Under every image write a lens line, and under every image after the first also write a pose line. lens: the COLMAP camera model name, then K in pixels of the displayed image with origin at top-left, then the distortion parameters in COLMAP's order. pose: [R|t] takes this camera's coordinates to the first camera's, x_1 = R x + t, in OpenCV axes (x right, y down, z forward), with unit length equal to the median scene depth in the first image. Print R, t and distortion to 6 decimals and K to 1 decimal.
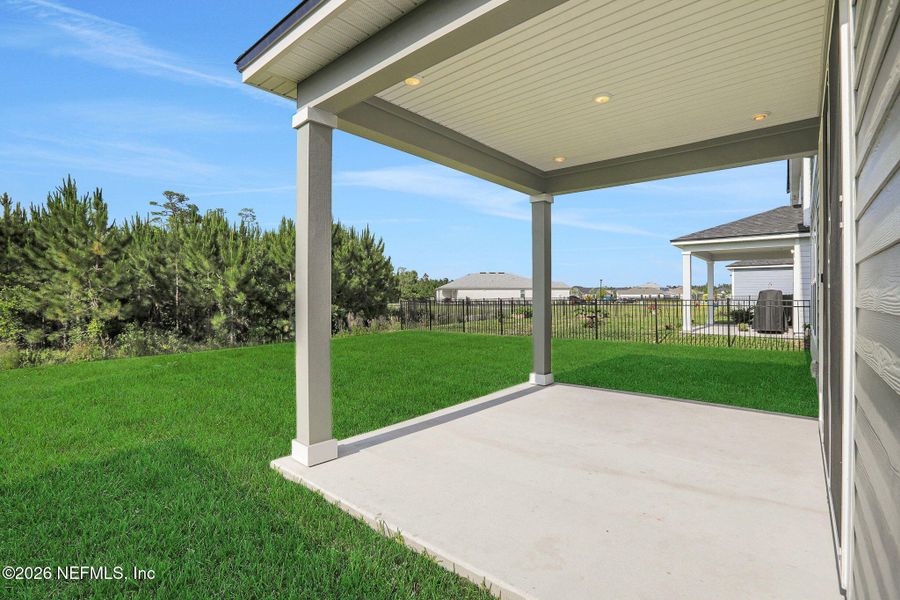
lens RADIAL K [[420.9, 0, 446.1], [0, 420.9, 294.7], [0, 0, 1]] dist [-0.023340, 0.000170]
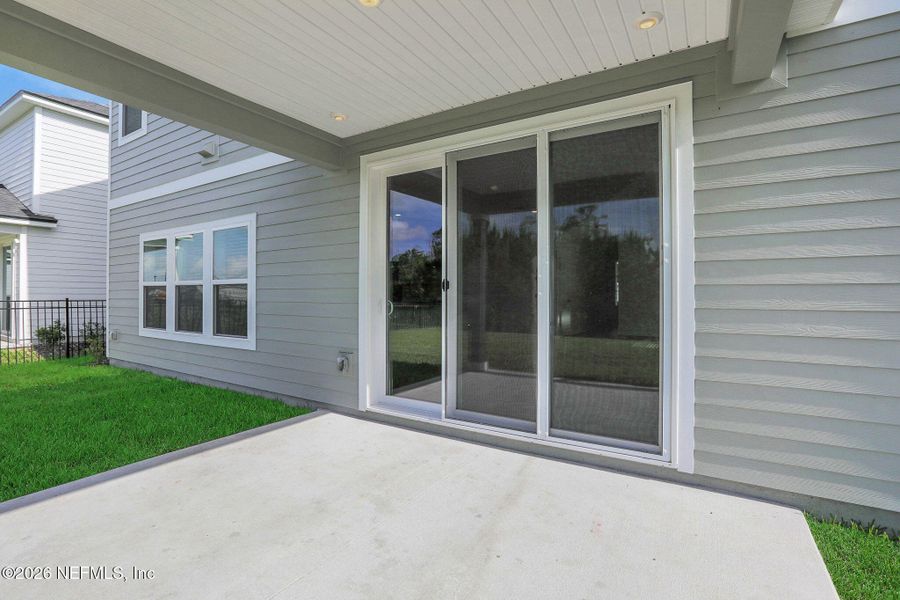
lens RADIAL K [[422.3, 0, 430.7], [0, 422.3, 296.2], [0, 0, 1]] dist [-0.037847, 0.000018]
pose [[-0.156627, -0.003620, 0.987651, -0.085609], [-0.005117, 0.999983, 0.002854, -0.002178], [-0.987645, -0.004607, -0.156643, 0.325330]]
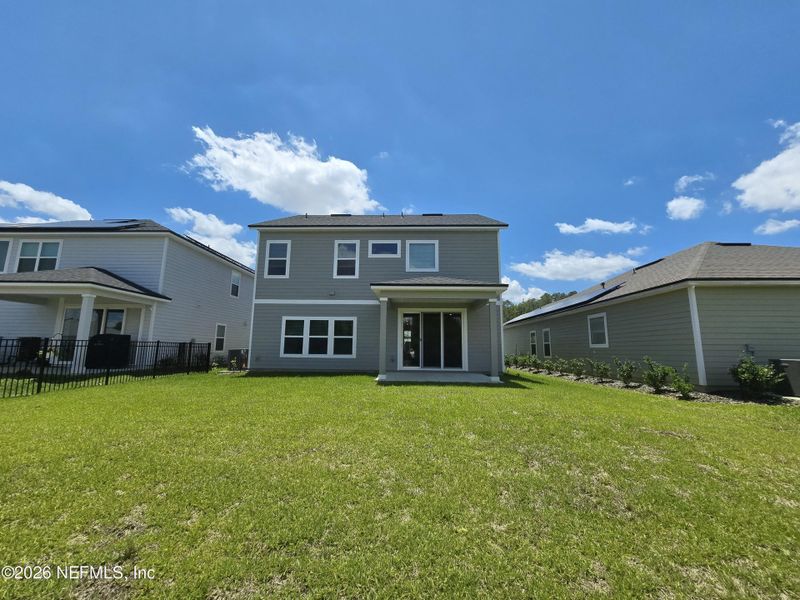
lens RADIAL K [[339.0, 0, 401.2], [0, 339.0, 299.5], [0, 0, 1]] dist [-0.001686, 0.000011]
pose [[-0.628120, 0.098321, 0.771879, -0.676306], [-0.014187, 0.990373, -0.137697, 0.015809], [-0.777987, -0.097441, -0.620678, 1.090772]]
